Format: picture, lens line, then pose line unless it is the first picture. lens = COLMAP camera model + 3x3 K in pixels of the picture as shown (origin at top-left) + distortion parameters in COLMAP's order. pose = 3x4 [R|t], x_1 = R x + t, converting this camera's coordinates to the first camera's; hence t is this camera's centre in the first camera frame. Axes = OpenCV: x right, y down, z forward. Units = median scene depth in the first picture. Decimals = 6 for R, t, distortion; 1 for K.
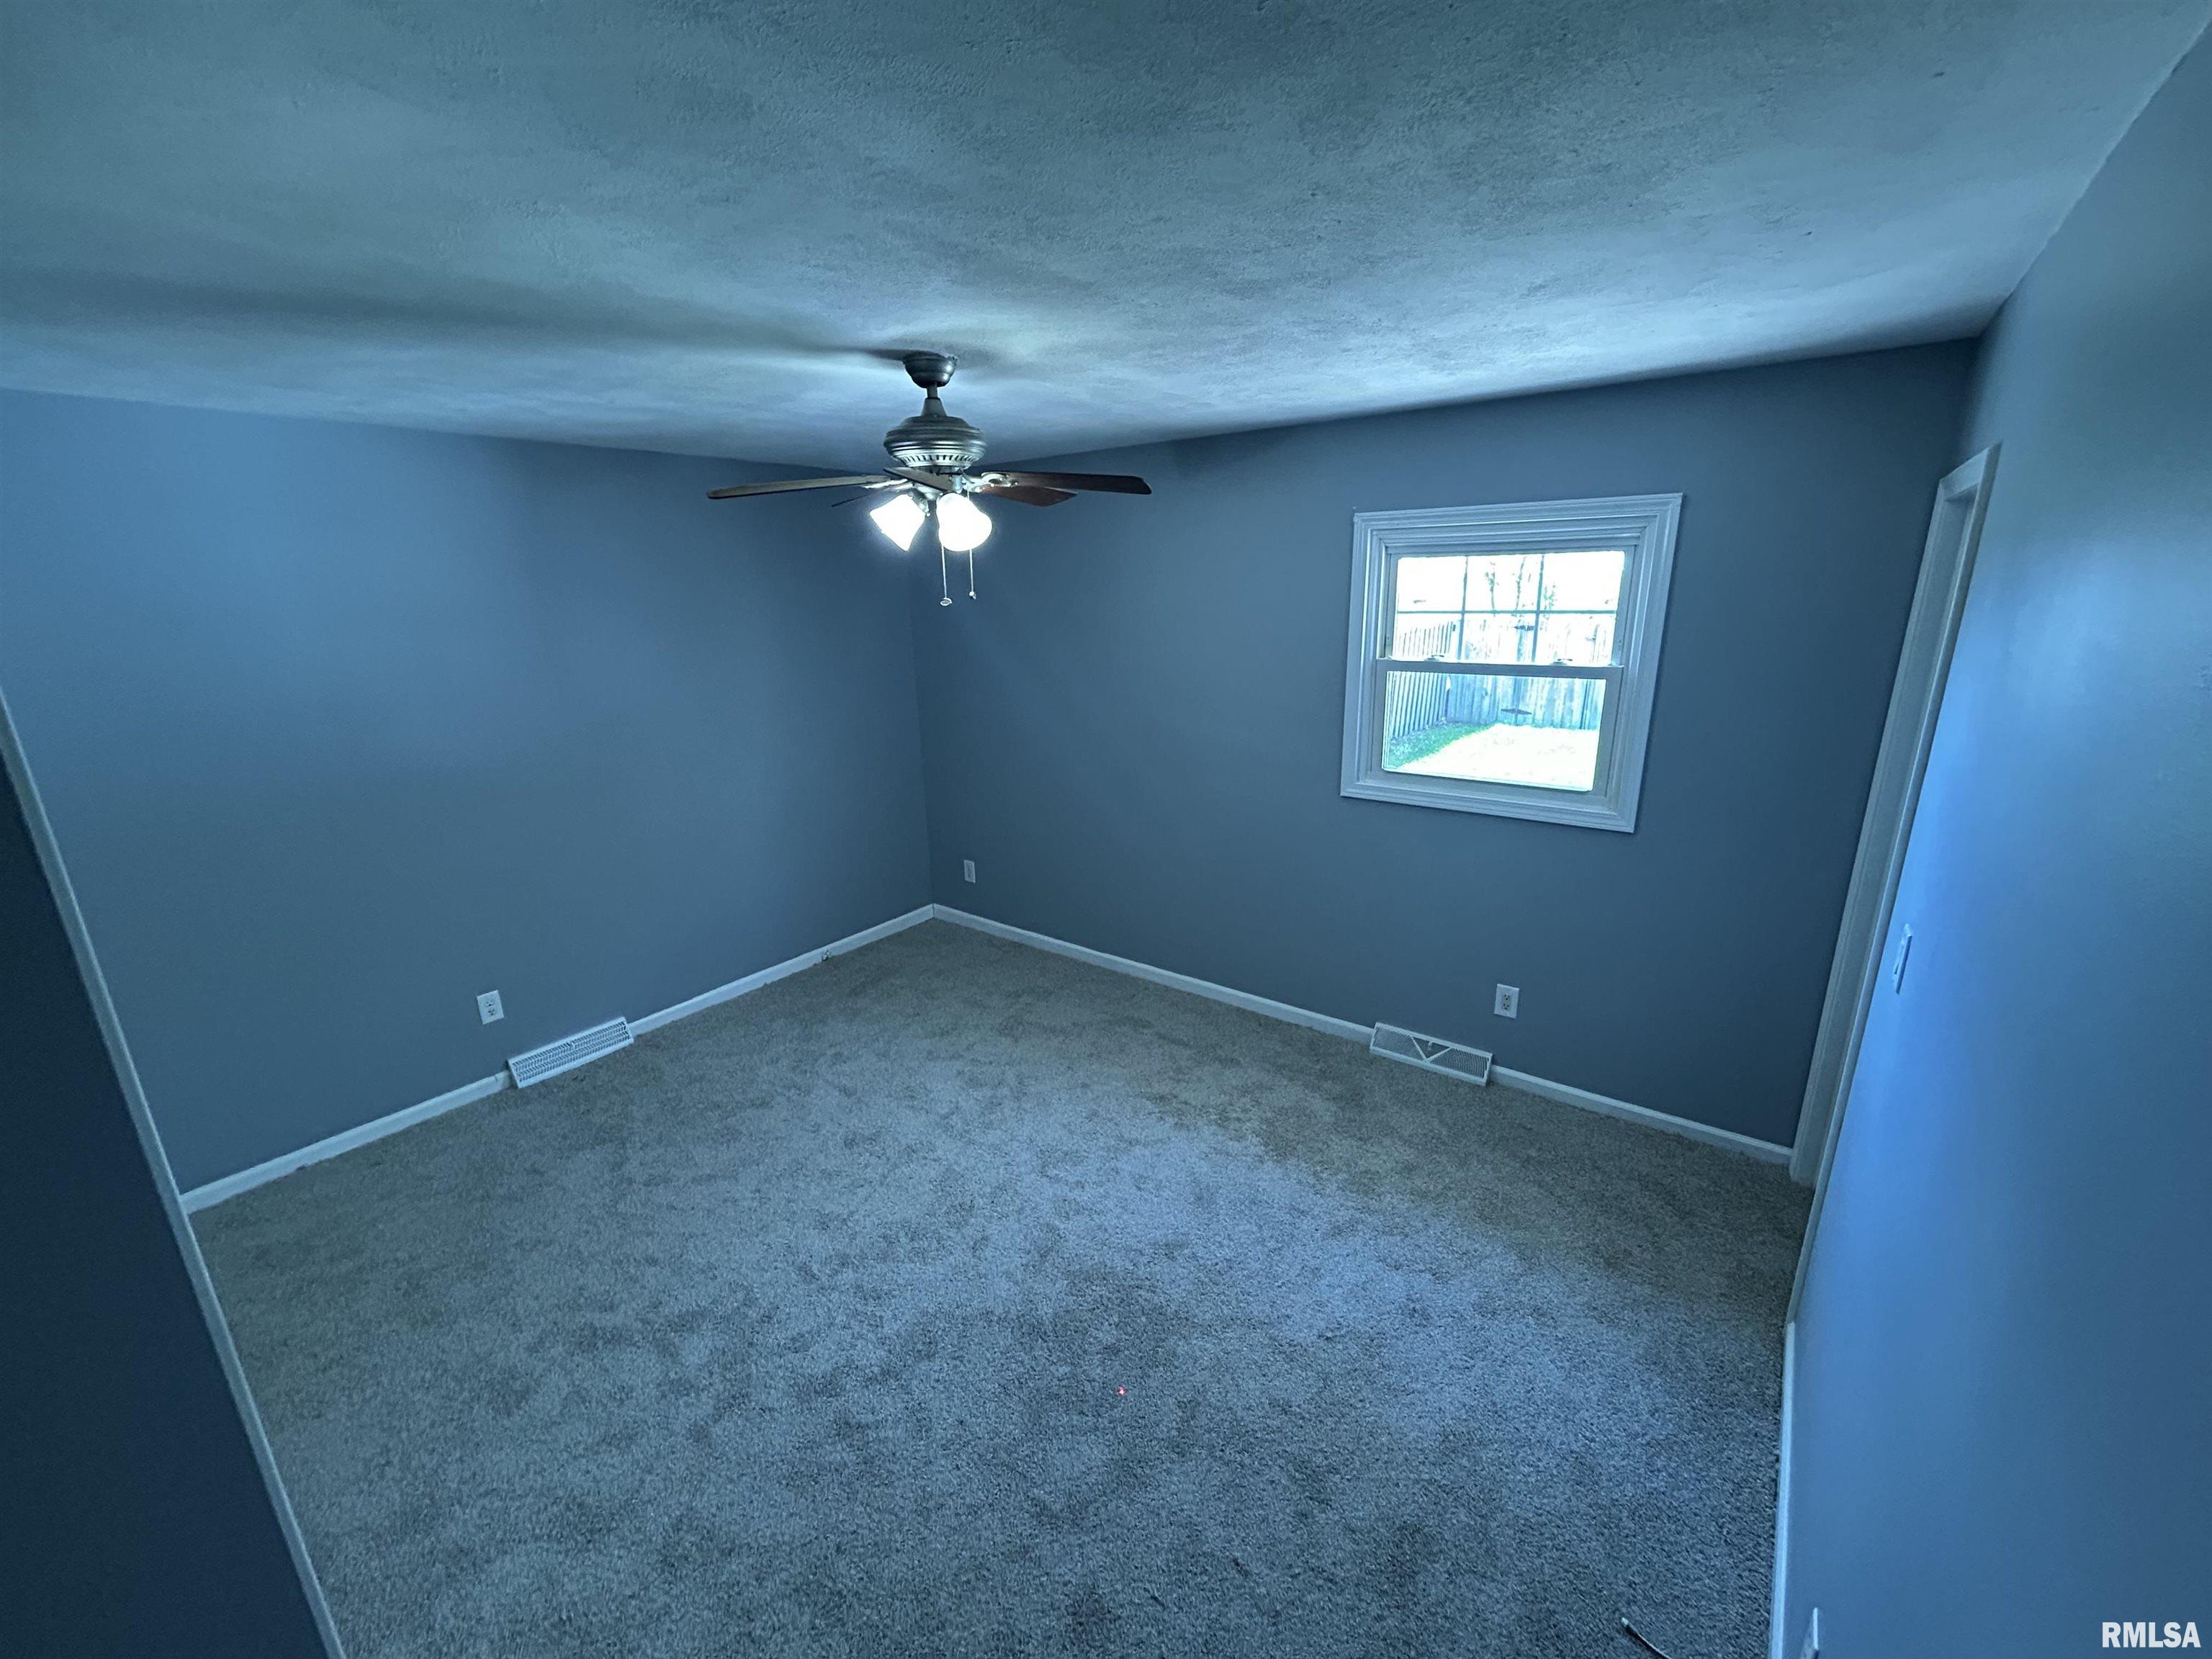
lens RADIAL K [[901.1, 0, 1108.8], [0, 901.1, 844.6], [0, 0, 1]] dist [-0.001277, 0.000156]
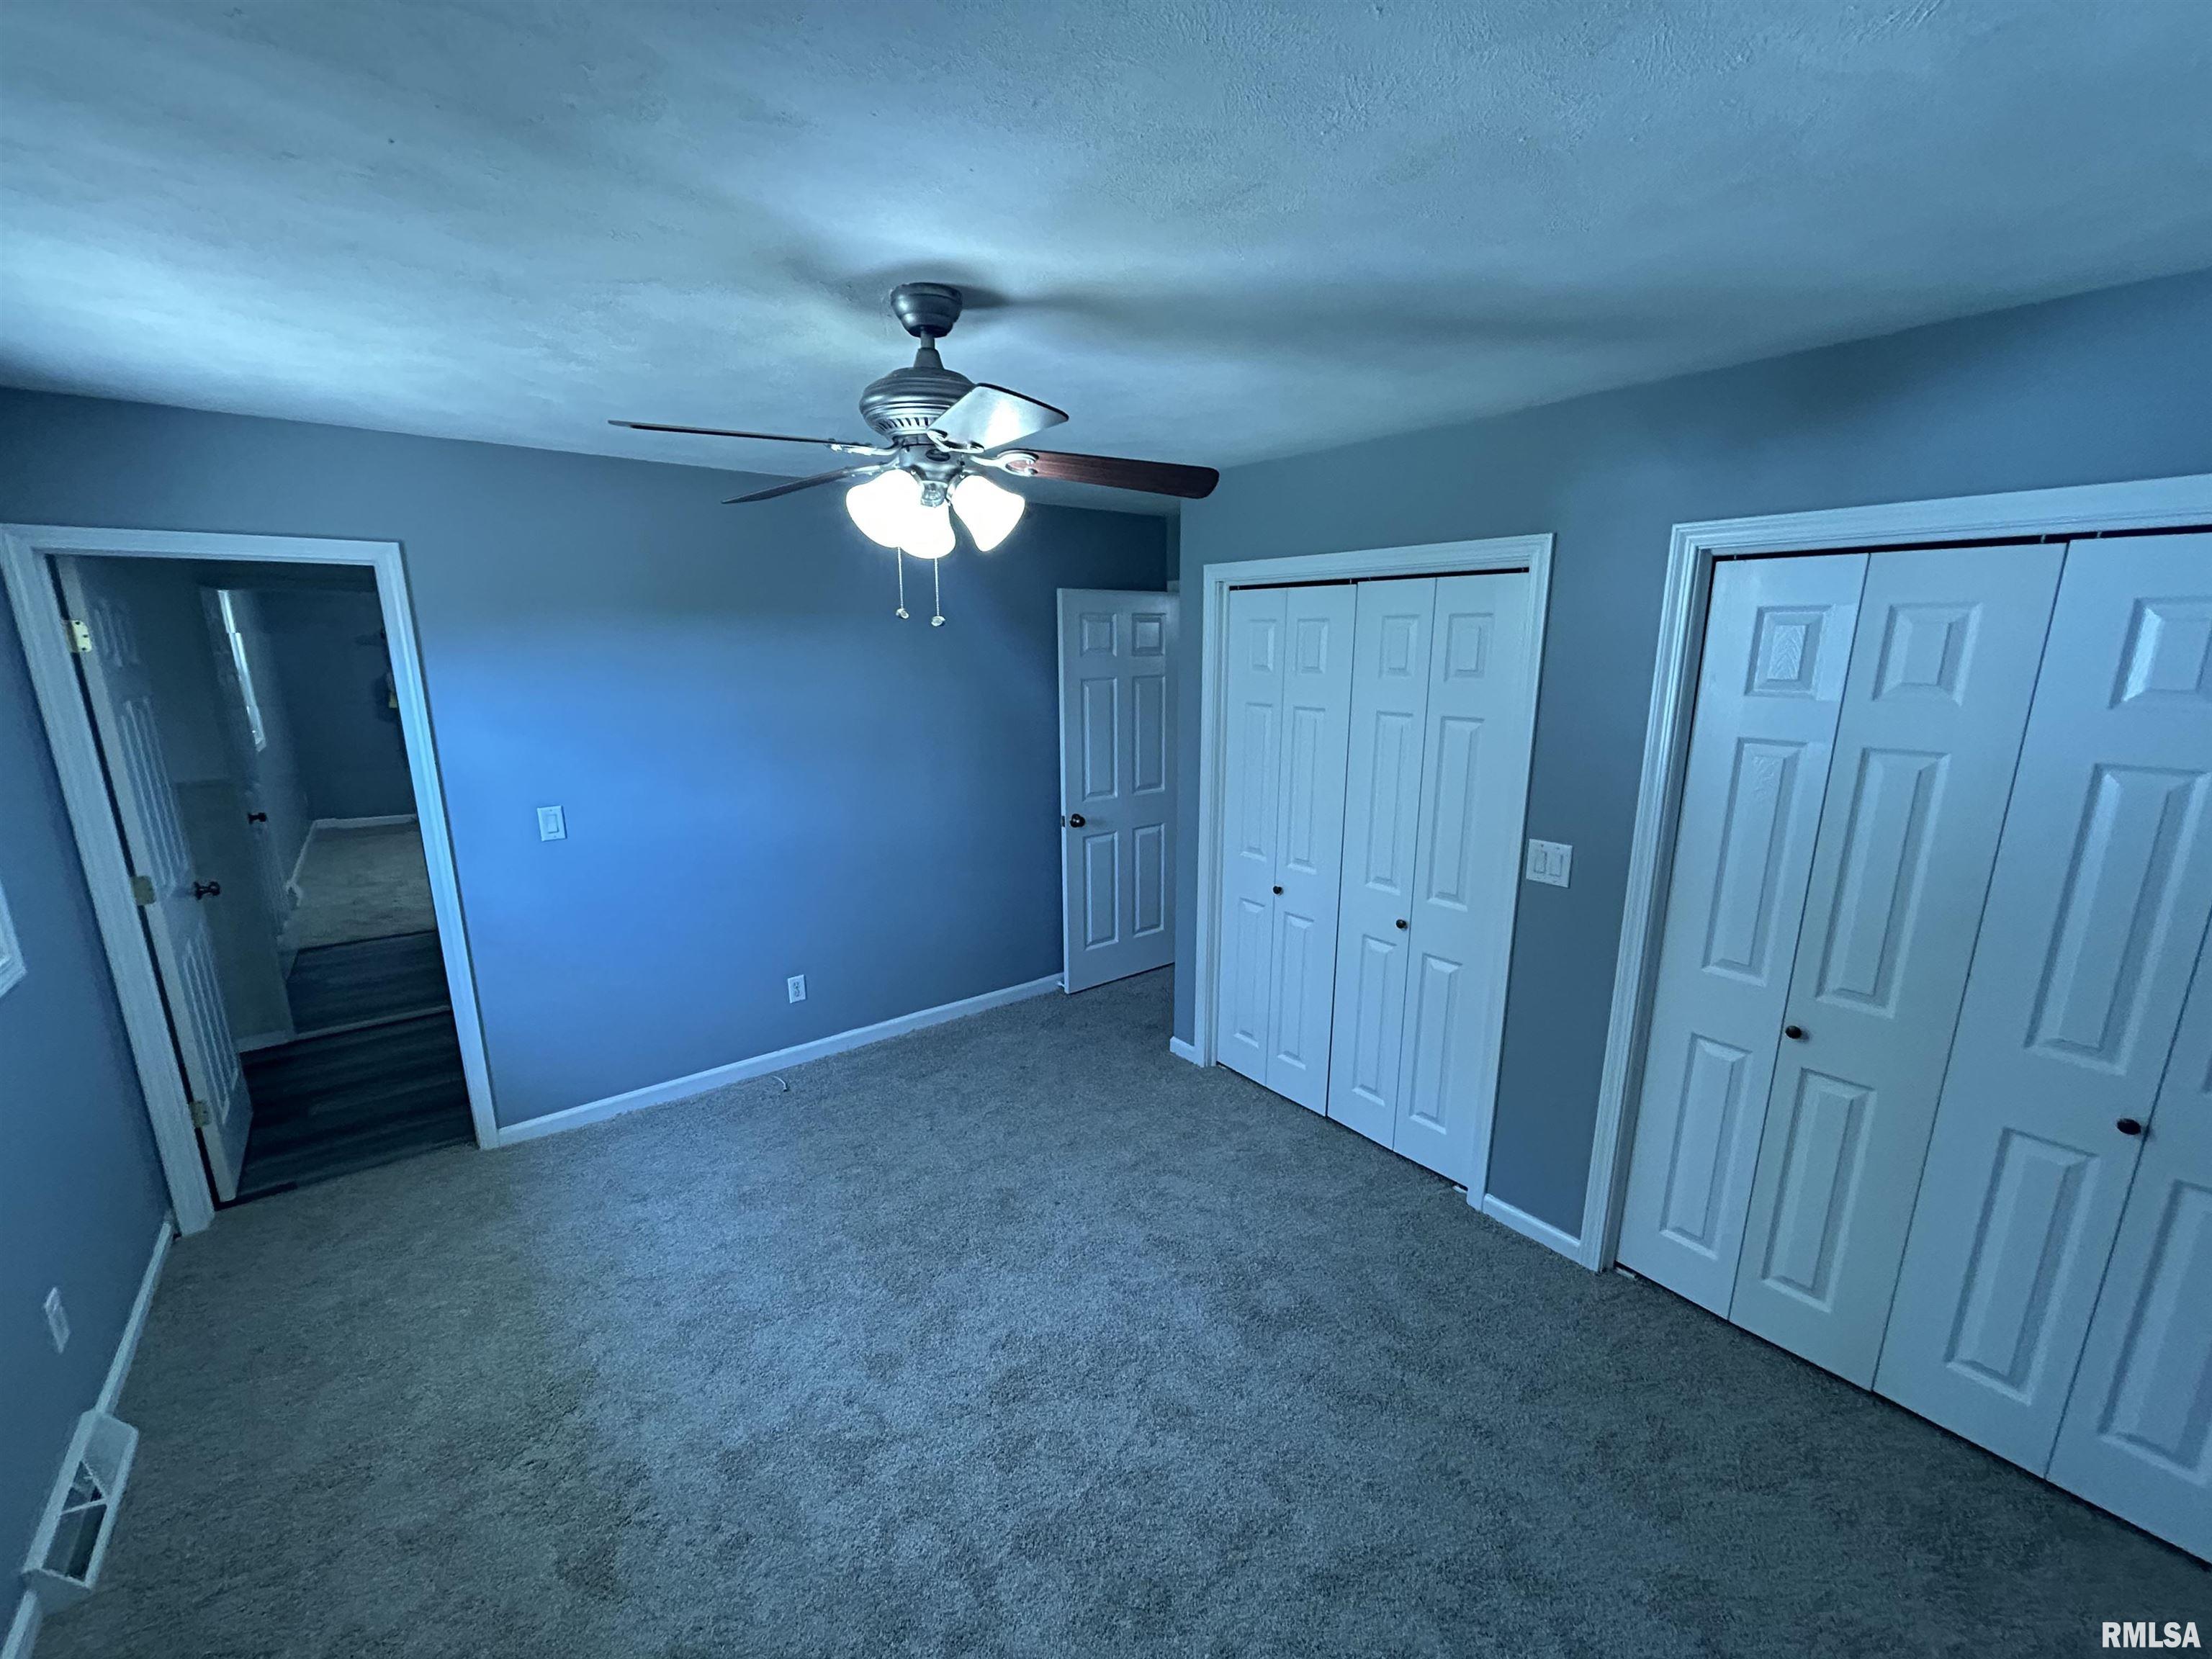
lens RADIAL K [[901.1, 0, 1108.8], [0, 901.1, 844.6], [0, 0, 1]] dist [-0.001277, 0.000156]
pose [[-0.963191, -0.038566, 0.266037, -0.487236], [0.094710, 0.877511, 0.470111, -0.415706], [-0.251581, 0.478003, -0.841558, 1.572807]]
